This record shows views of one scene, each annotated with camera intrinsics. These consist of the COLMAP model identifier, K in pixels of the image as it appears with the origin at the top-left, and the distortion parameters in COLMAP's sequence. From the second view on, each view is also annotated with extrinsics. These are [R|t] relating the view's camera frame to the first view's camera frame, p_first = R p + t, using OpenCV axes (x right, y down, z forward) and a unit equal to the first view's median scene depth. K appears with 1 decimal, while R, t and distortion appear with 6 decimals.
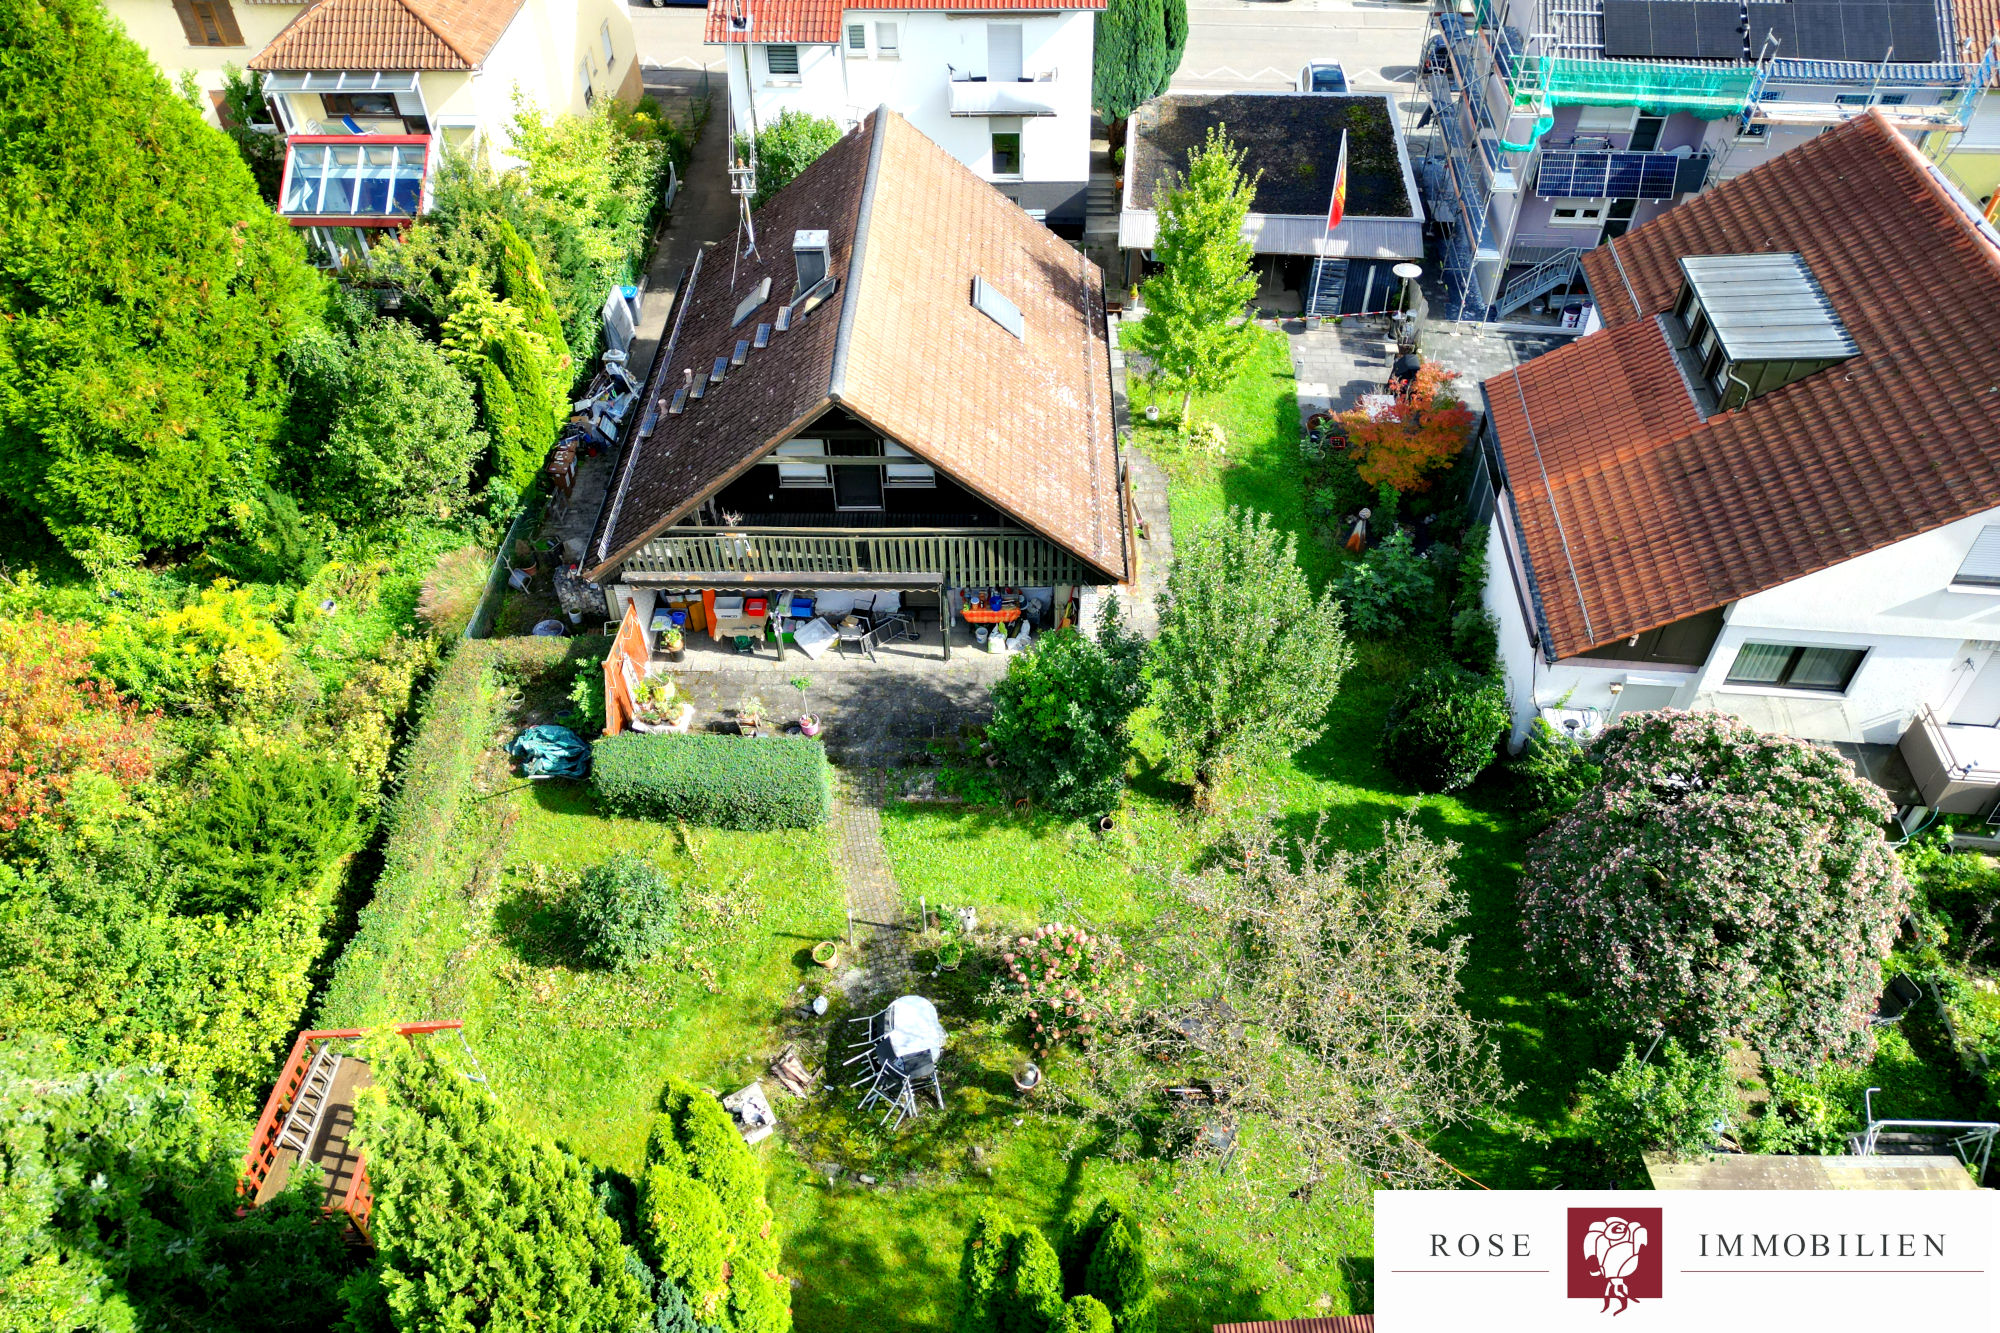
lens RADIAL K [[1402.8, 0, 993.5], [0, 1402.8, 652.6], [0, 0, 1]] dist [0.032973, -0.028466]
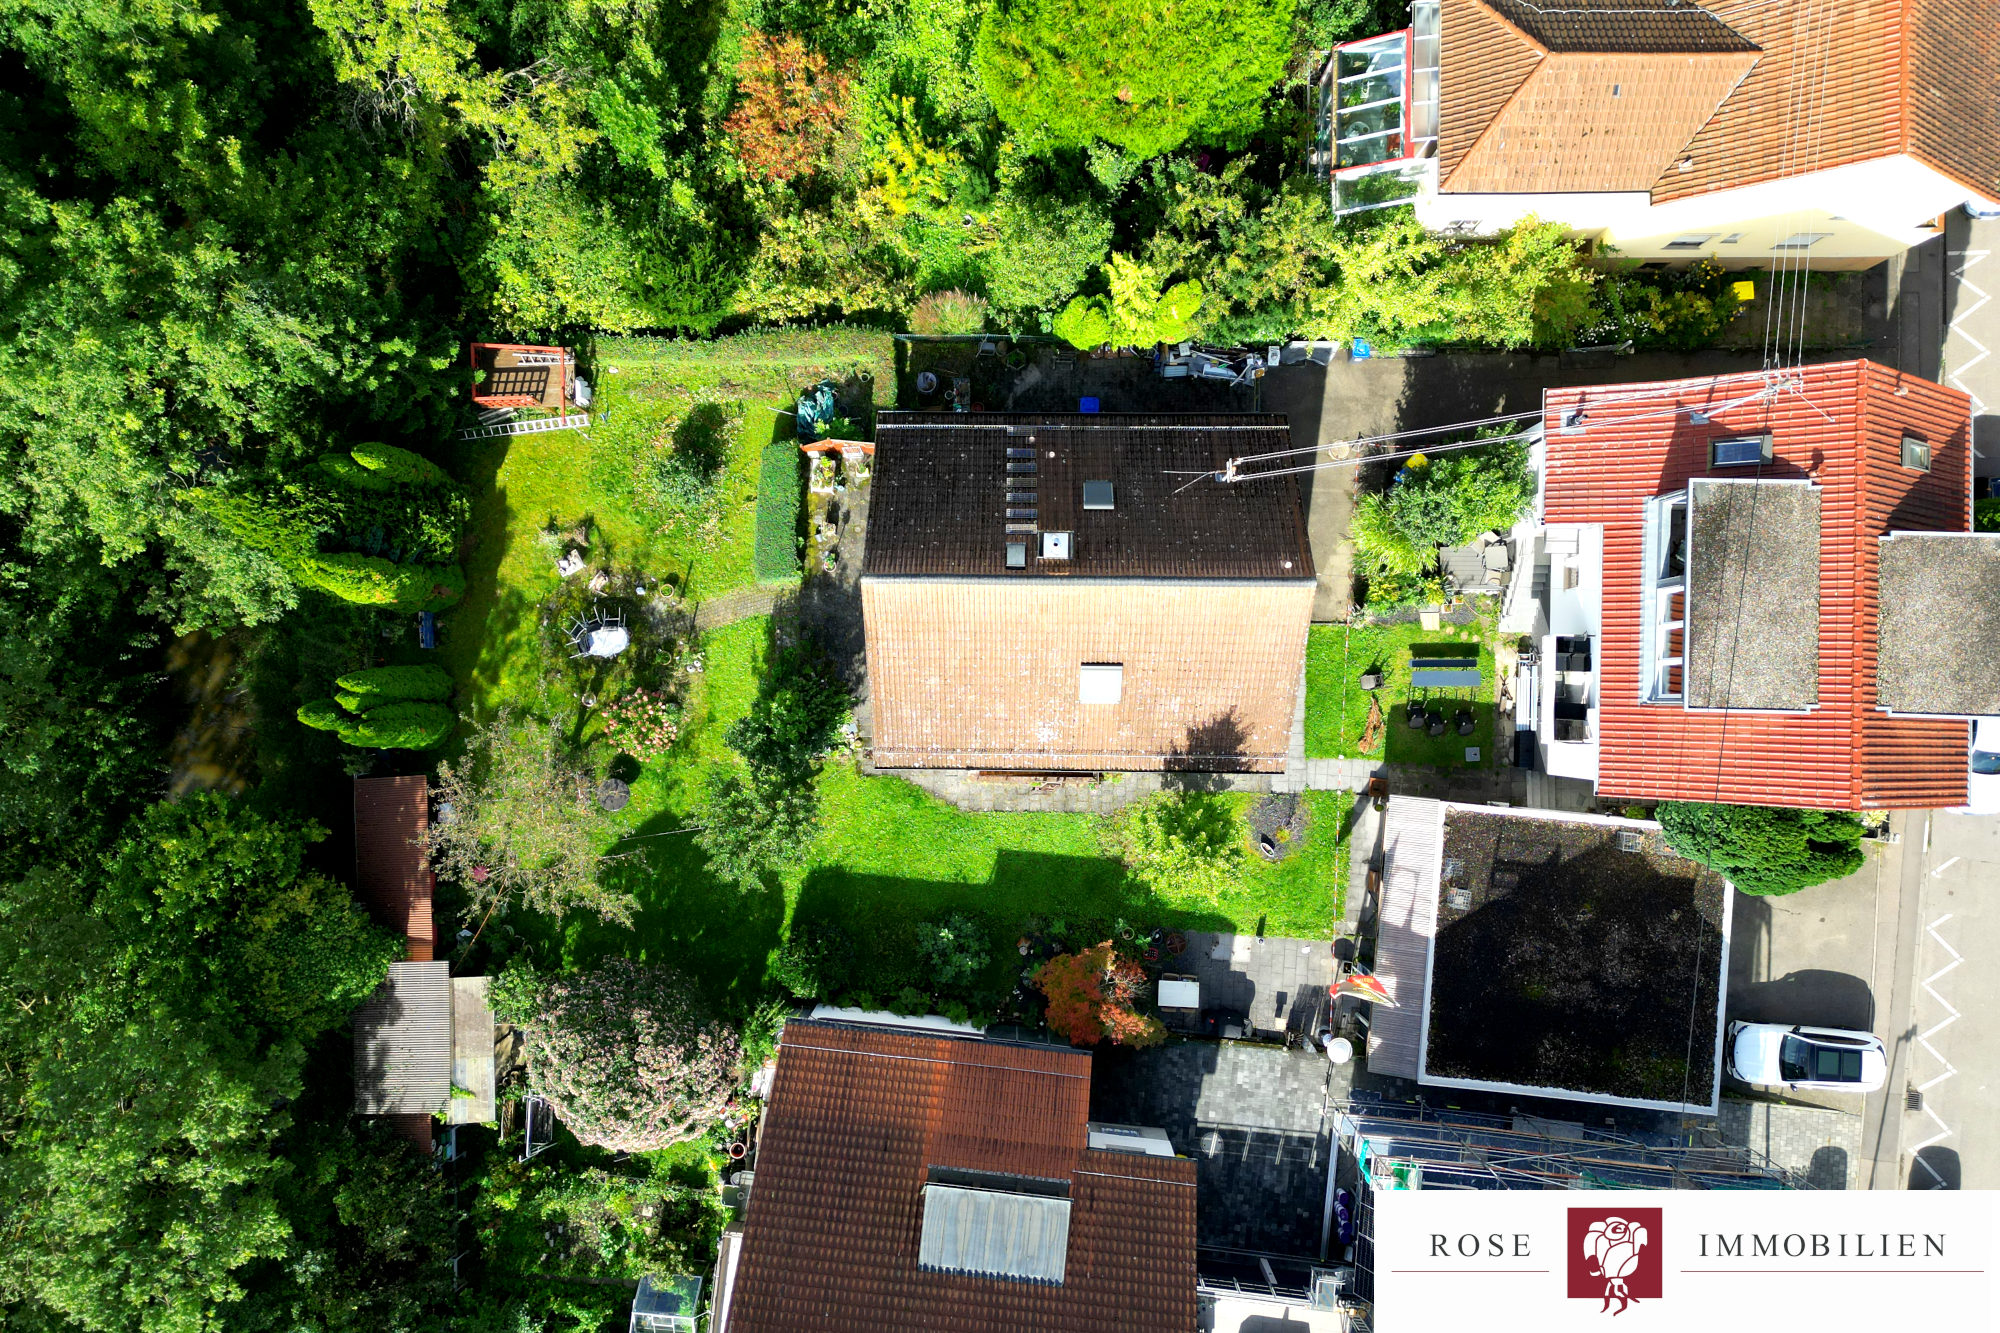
lens RADIAL K [[1402.8, 0, 1010.9], [0, 1402.8, 663.1], [0, 0, 1]] dist [0.032973, -0.028466]
pose [[0.002979, 0.999852, -0.016916, 0.006153], [-0.680246, 0.014426, 0.732842, -1.232397], [0.732978, 0.009324, 0.680188, 0.060599]]
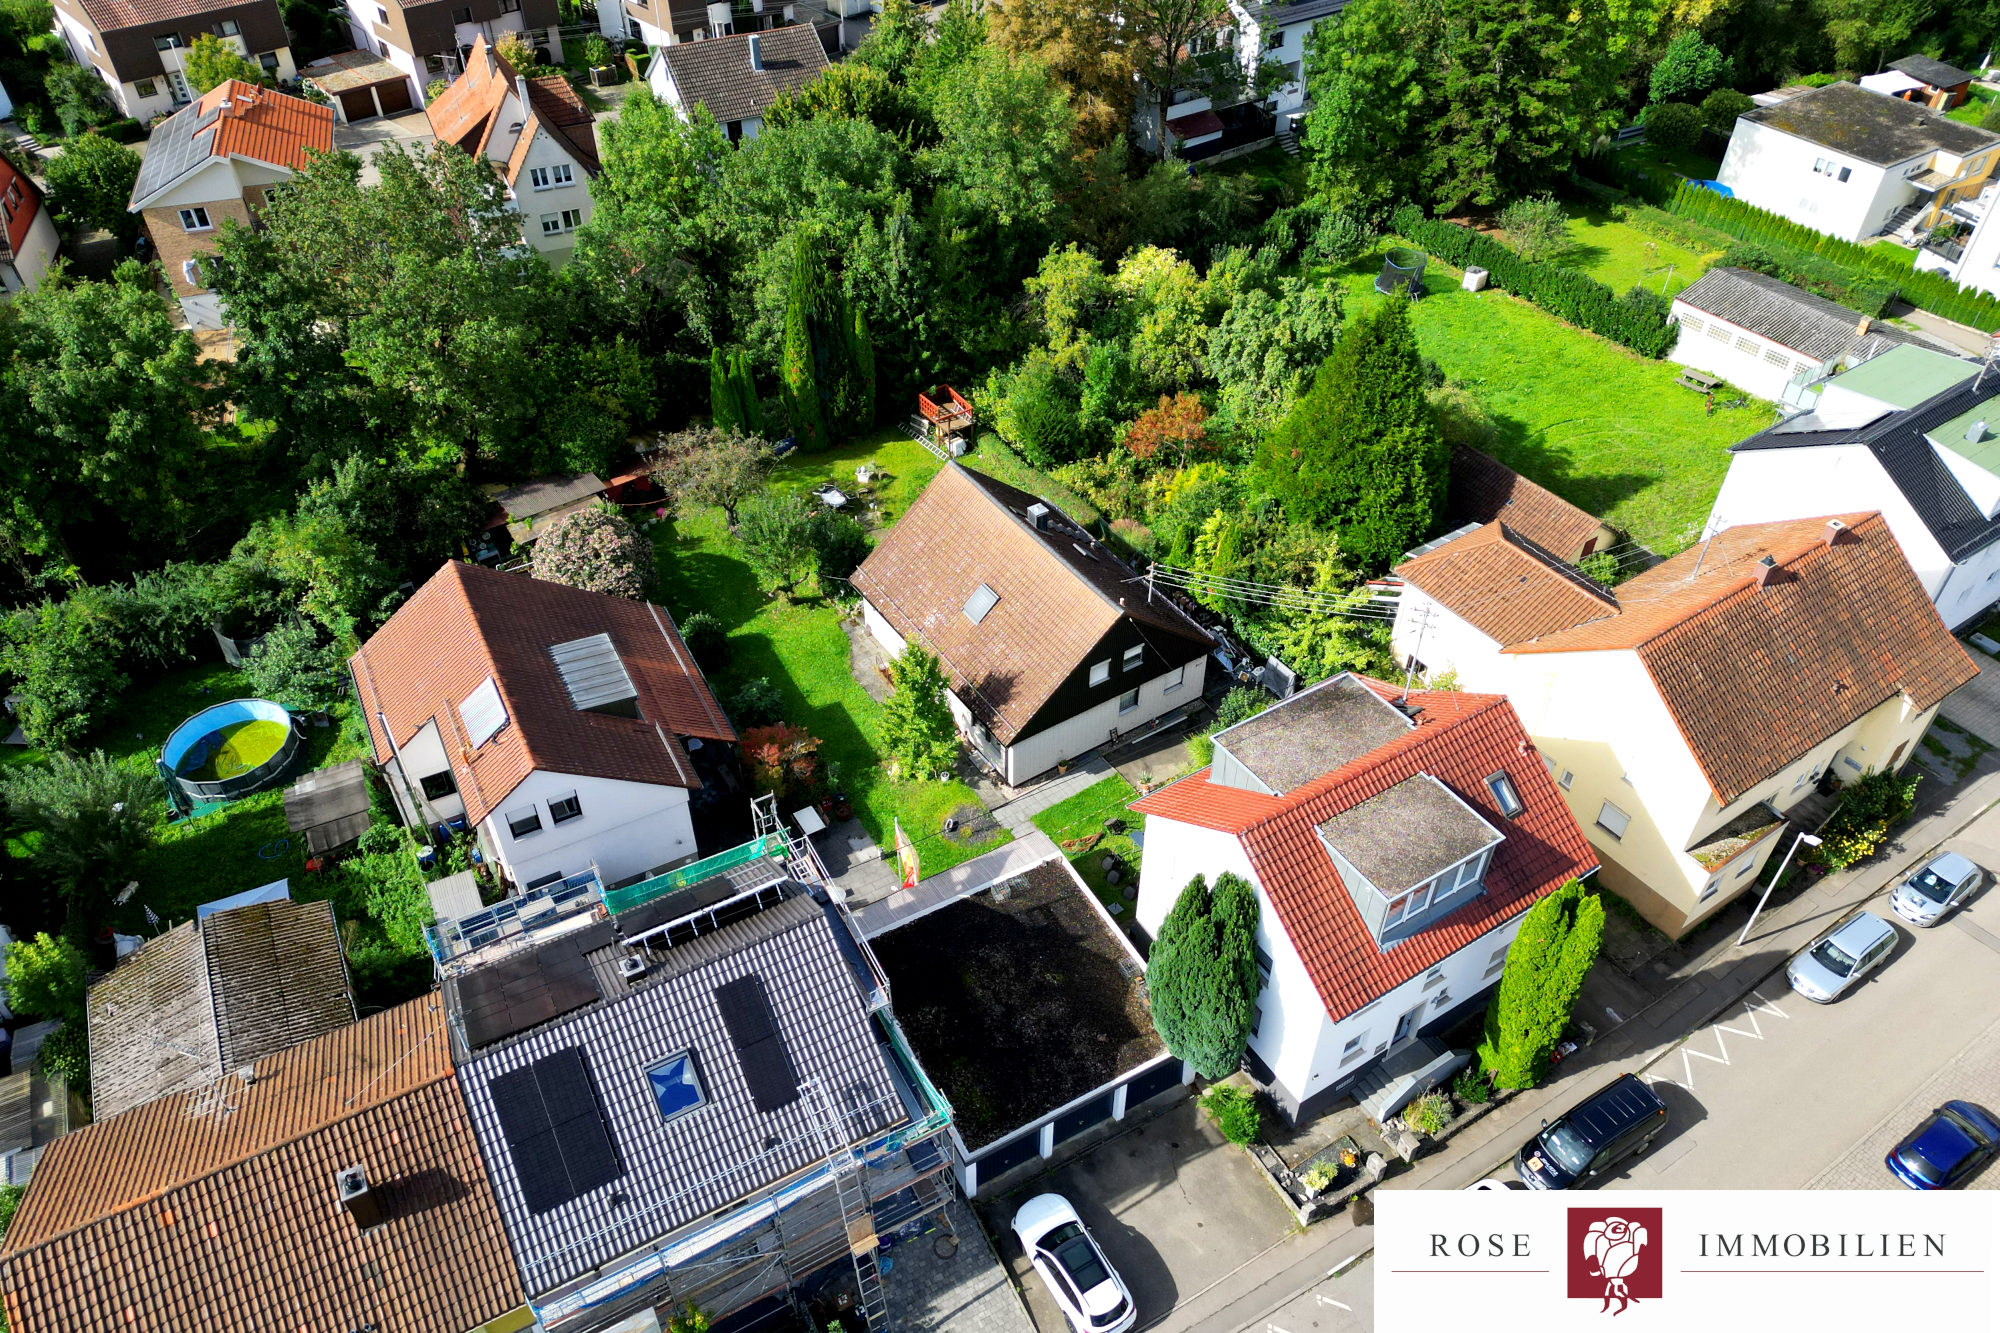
lens RADIAL K [[1402.8, 0, 1007.1], [0, 1402.8, 672.4], [0, 0, 1]] dist [0.032973, -0.028466]
pose [[-0.823217, 0.385764, -0.416532, 0.836019], [-0.384505, 0.160951, 0.908983, -2.065714], [0.417695, 0.908449, 0.015830, 1.155485]]
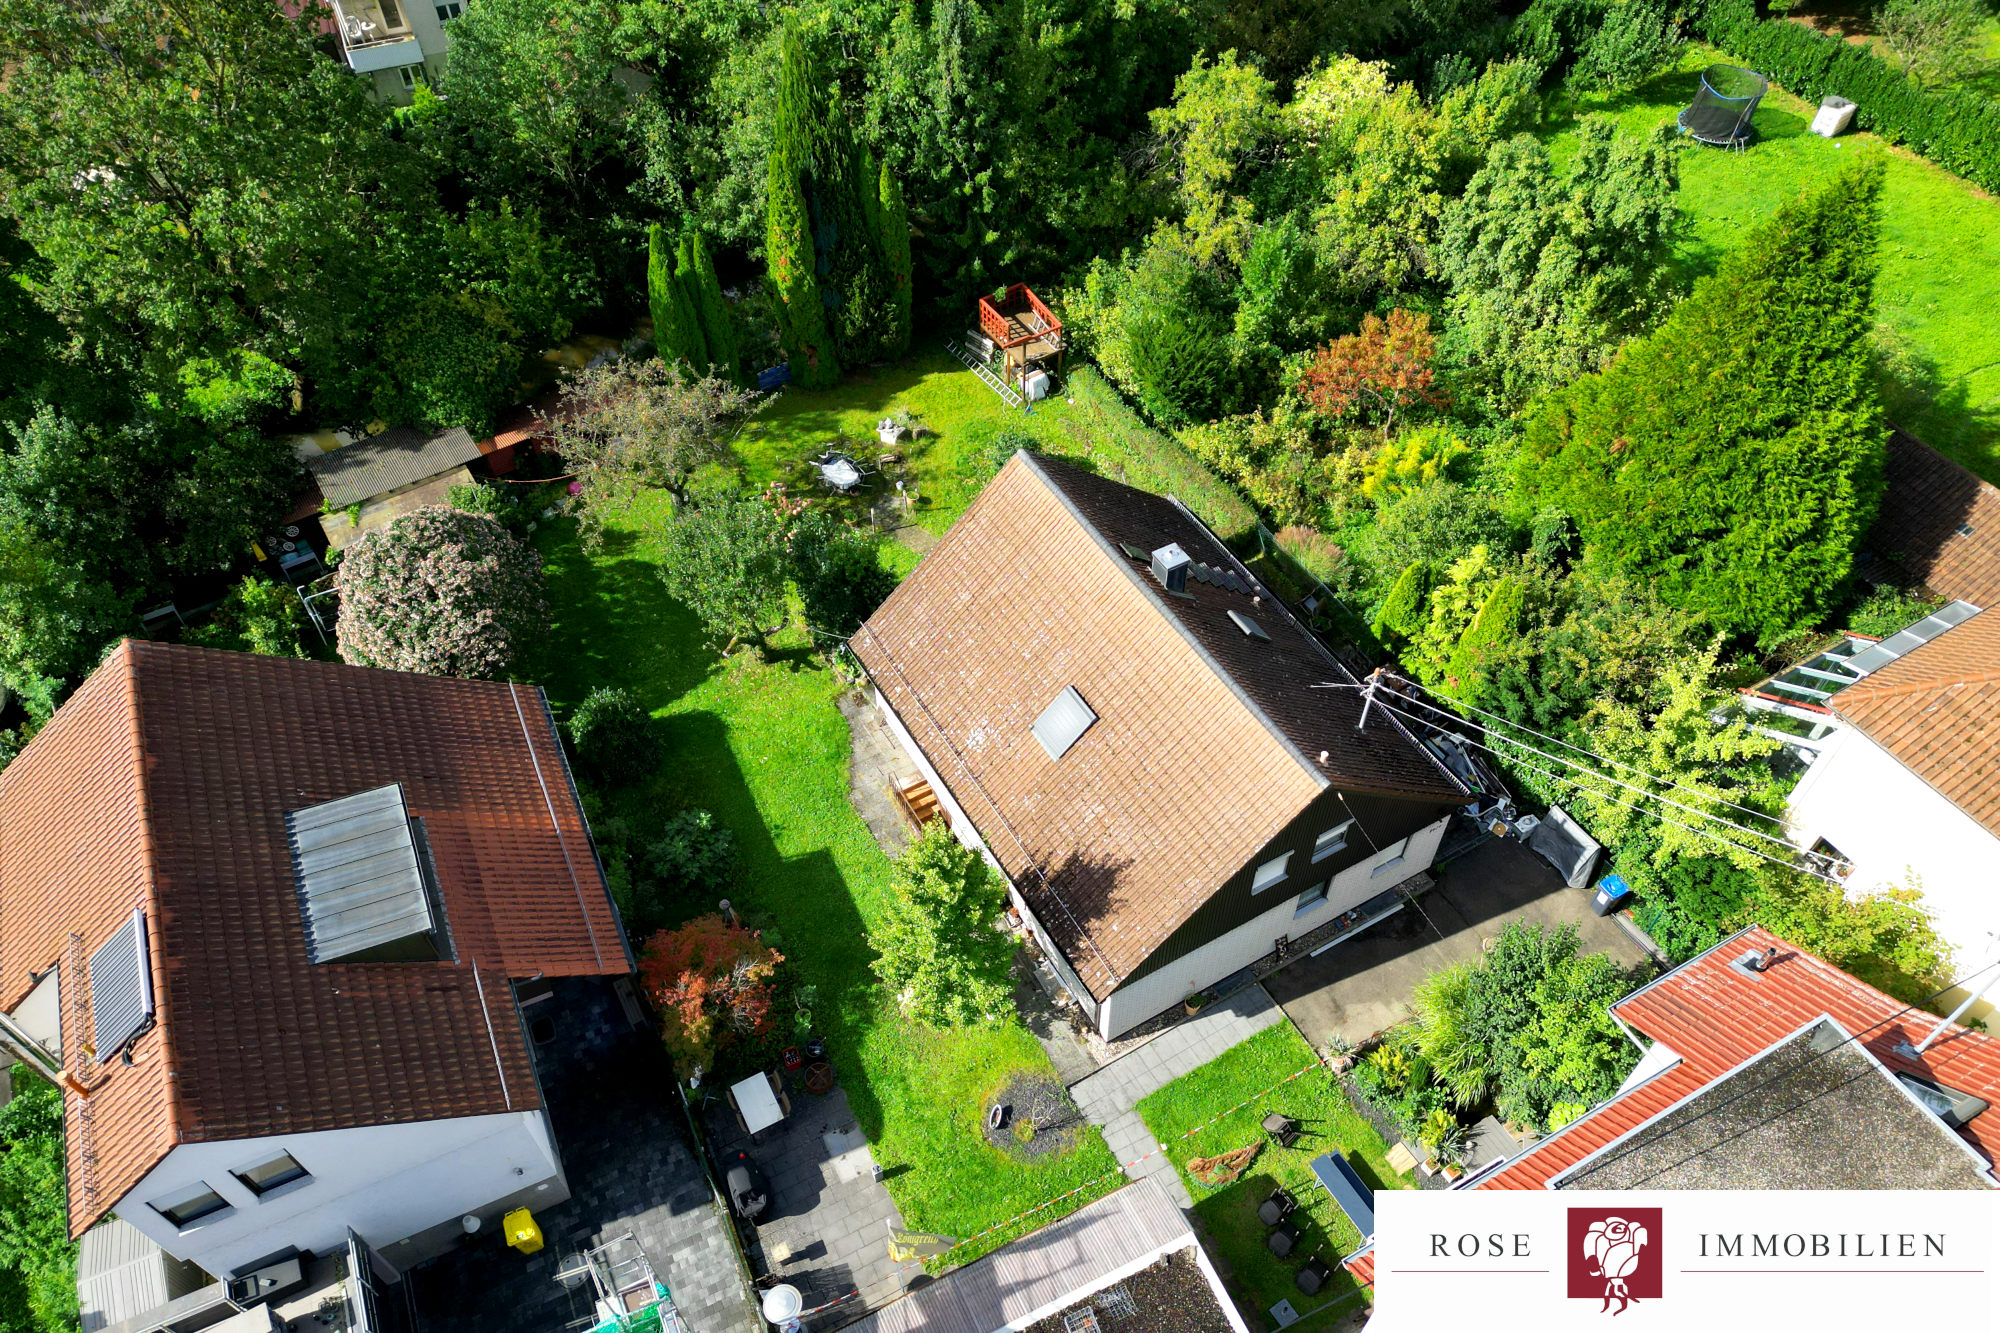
lens RADIAL K [[1402.8, 0, 998.0], [0, 1402.8, 746.2], [0, 0, 1]] dist [0.032973, -0.028466]
pose [[-0.858310, 0.415024, -0.301759, 0.400955], [-0.333871, -0.005120, 0.942605, -1.320729], [0.389659, 0.909796, 0.142959, 0.915700]]
